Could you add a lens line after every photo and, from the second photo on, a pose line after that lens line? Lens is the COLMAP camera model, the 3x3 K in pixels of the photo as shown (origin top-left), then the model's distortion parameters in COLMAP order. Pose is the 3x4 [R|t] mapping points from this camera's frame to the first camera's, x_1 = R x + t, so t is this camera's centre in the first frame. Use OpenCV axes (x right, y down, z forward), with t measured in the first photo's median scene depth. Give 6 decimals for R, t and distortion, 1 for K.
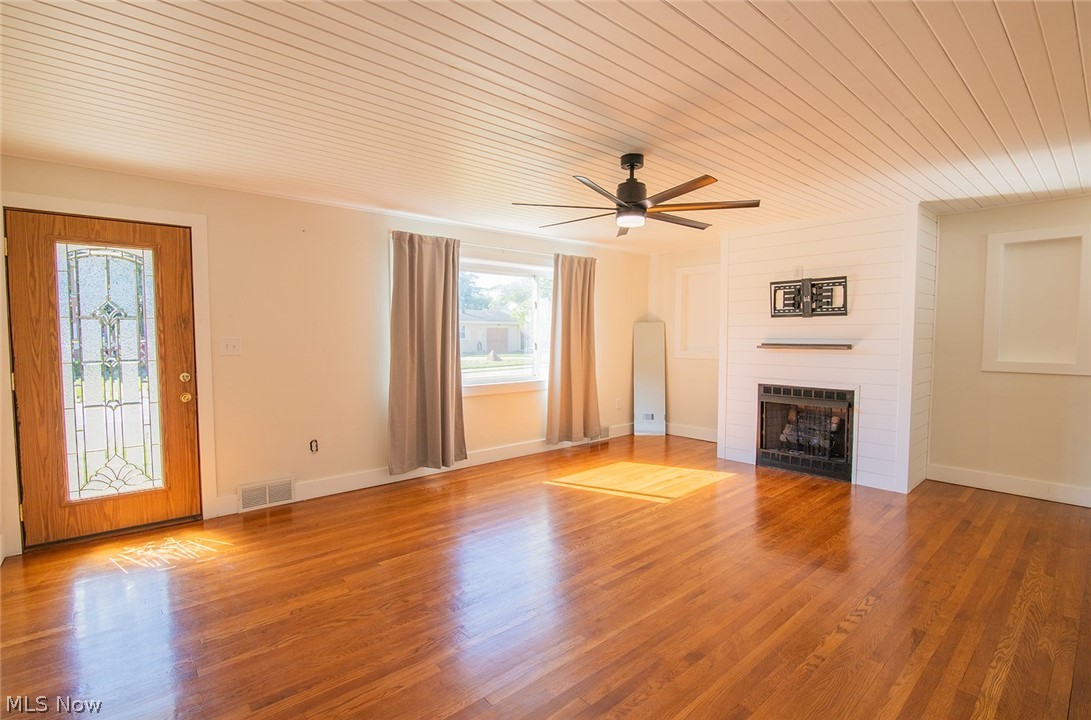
lens RADIAL K [[511.8, 0, 542.4], [0, 511.8, 360.2], [0, 0, 1]] dist [-0.017503, 0.000652]
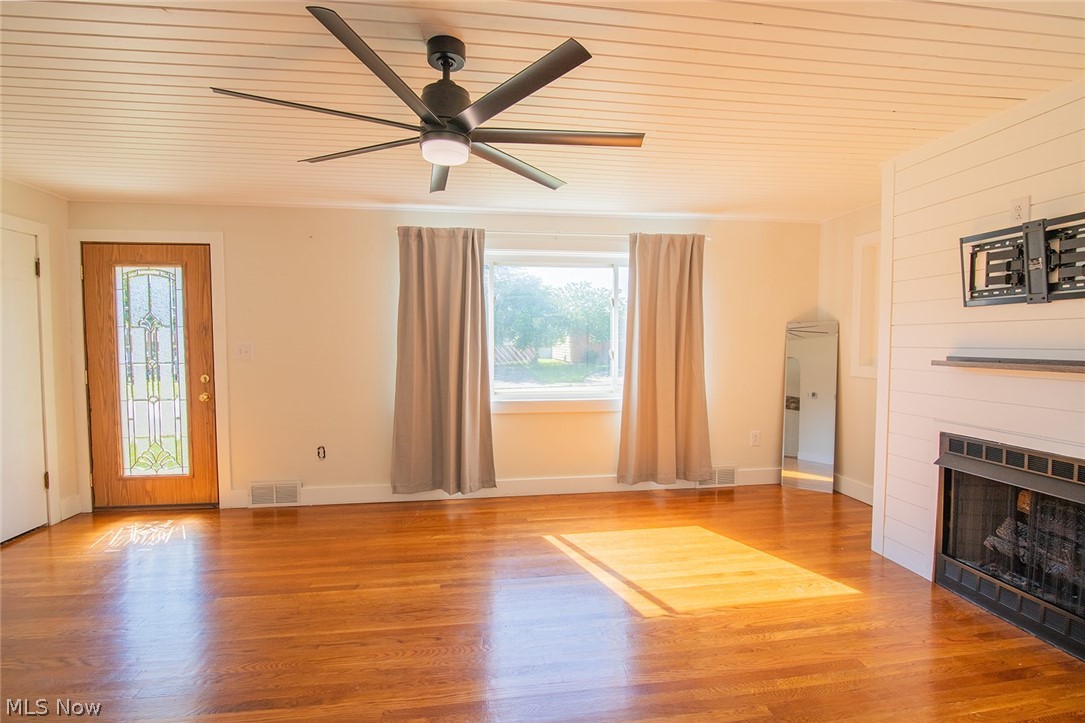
lens RADIAL K [[499.7, 0, 544.5], [0, 499.7, 362.5], [0, 0, 1]] dist [-0.019790, 0.001276]
pose [[0.837191, 0.022975, -0.546428, 0.404112], [-0.026348, 0.999651, 0.001663, -0.018498], [0.546276, 0.013006, 0.837504, 0.386474]]
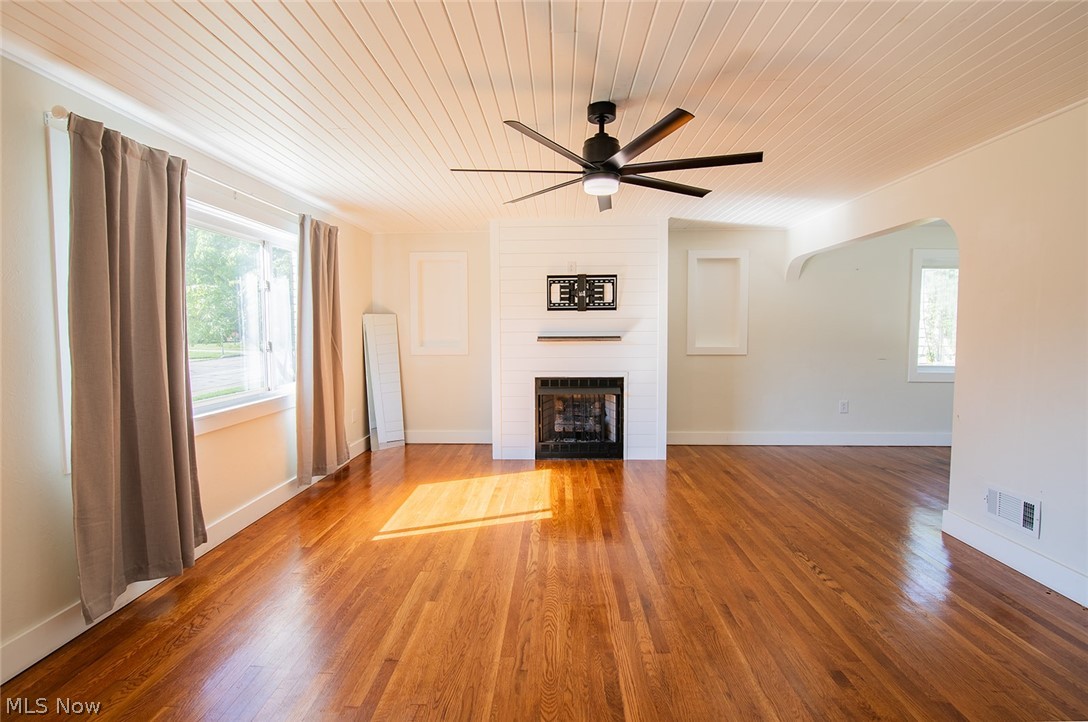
lens RADIAL K [[510.5, 0, 539.0], [0, 510.5, 356.5], [0, 0, 1]] dist [-0.020232, 0.000075]
pose [[0.685169, -0.044724, 0.727010, -0.329045], [0.041657, 0.998886, 0.022189, -0.018291], [-0.727192, 0.015082, 0.686269, 0.355531]]
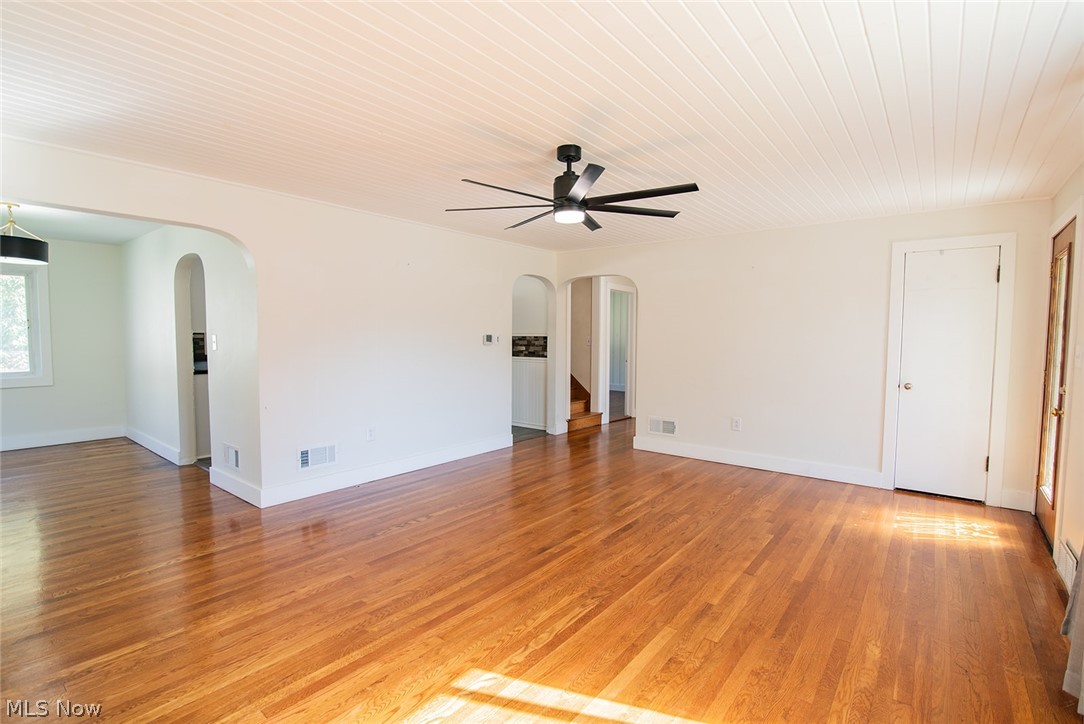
lens RADIAL K [[505.5, 0, 542.0], [0, 505.5, 362.0], [0, 0, 1]] dist [-0.016499, 0.000238]
pose [[-0.982995, 0.001058, -0.183629, 0.266639], [-0.018548, 0.994297, 0.105021, -0.068891], [0.182693, 0.106642, -0.977369, 1.305735]]
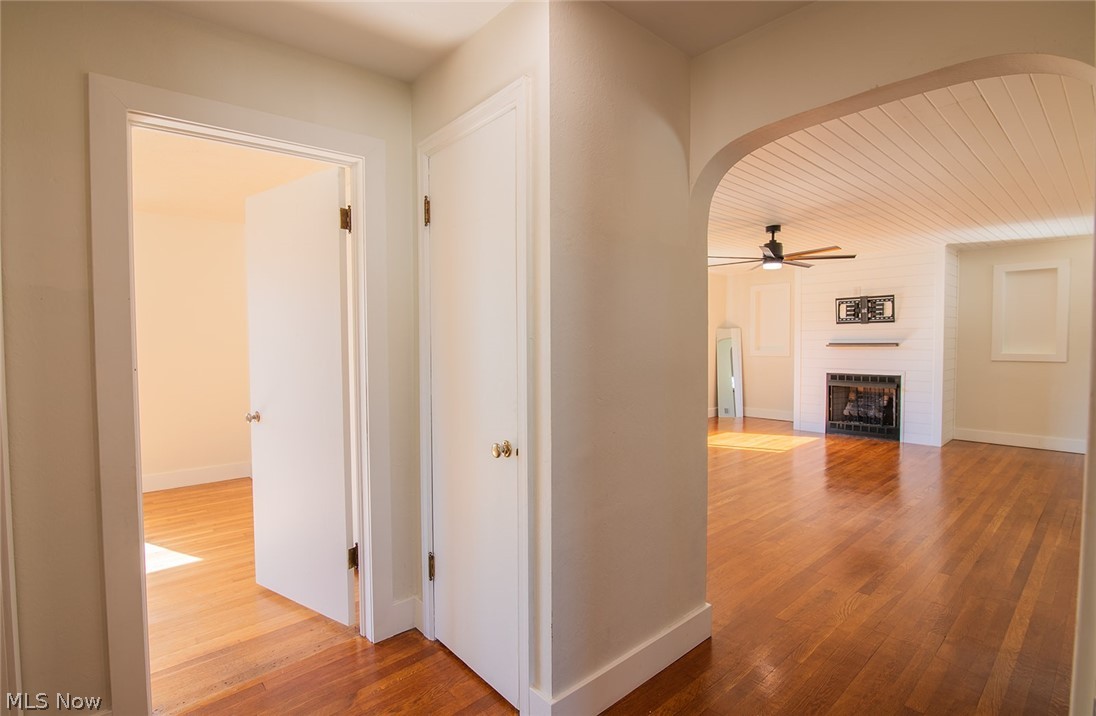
lens RADIAL K [[519.9, 0, 548.0], [0, 519.9, 358.0], [0, 0, 1]] dist [-0.008535, -0.000179]
pose [[0.999945, -0.007237, 0.007624, -0.371175], [0.007359, 0.999842, -0.016185, 0.026623], [-0.007505, 0.016240, 0.999840, -0.423690]]
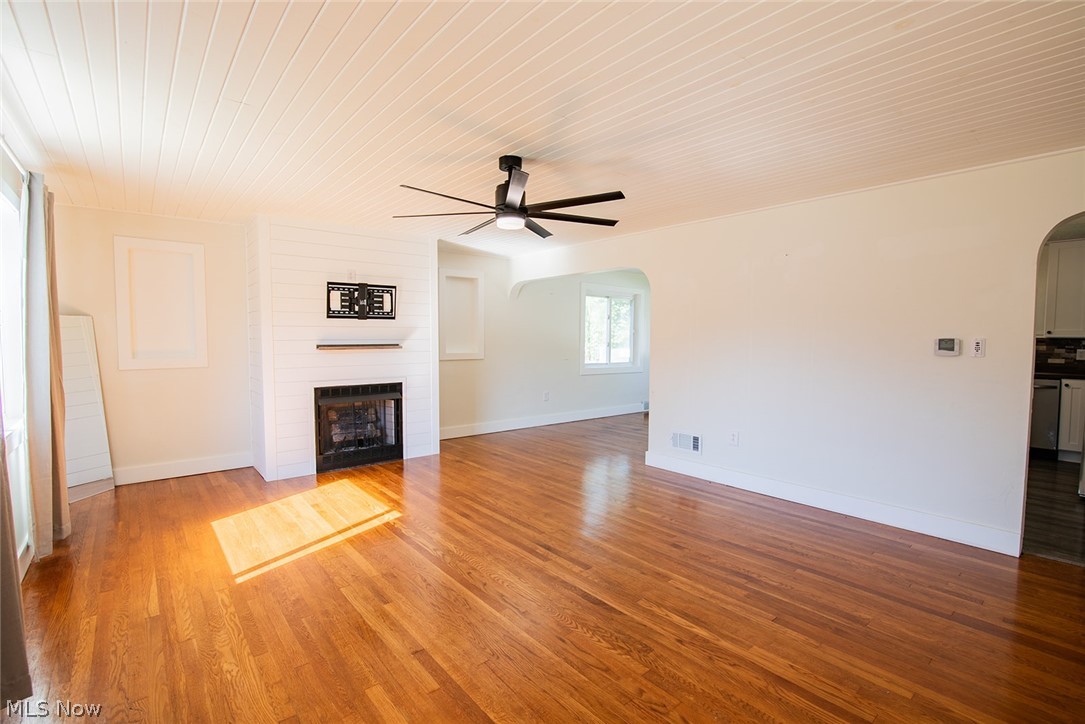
lens RADIAL K [[500.6, 0, 547.4], [0, 500.6, 363.7], [0, 0, 1]] dist [-0.020477, 0.000662]
pose [[0.017059, -0.056238, 0.998272, -0.551689], [0.046414, 0.997385, 0.055394, -0.033023], [-0.998777, 0.045389, 0.019625, 0.622180]]
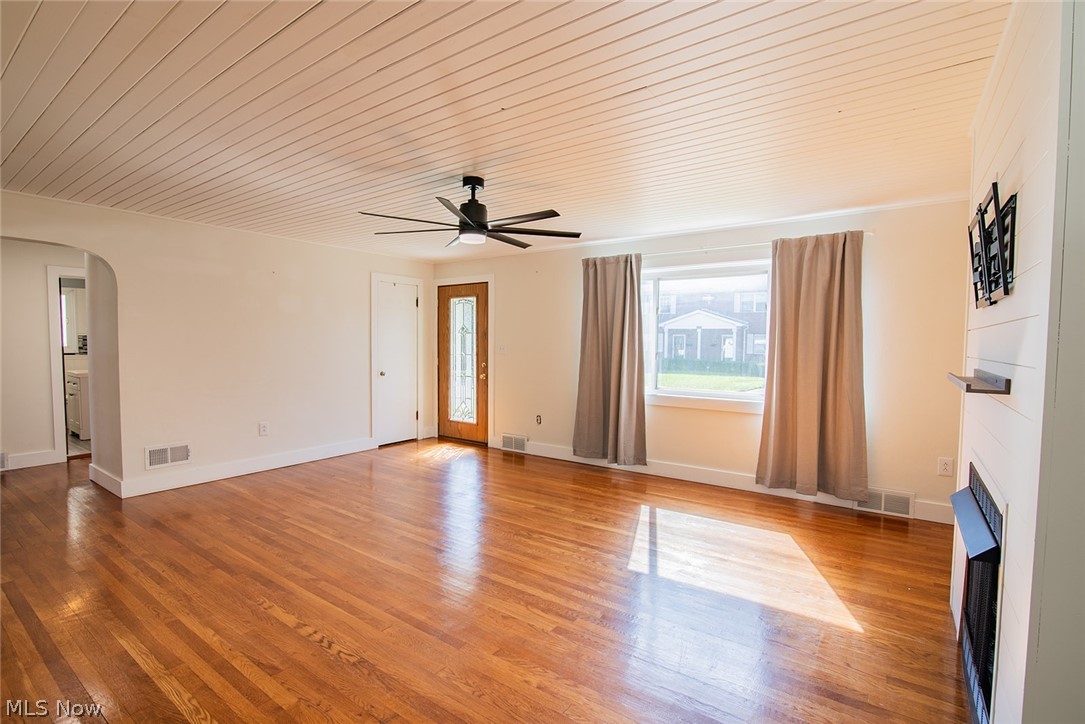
lens RADIAL K [[499.7, 0, 544.5], [0, 499.7, 363.0], [0, 0, 1]] dist [-0.019790, 0.001276]
pose [[0.235757, 0.044281, -0.970803, 0.842259], [-0.057970, 0.997823, 0.031435, -0.033553], [0.970081, 0.048866, 0.237811, 0.613332]]
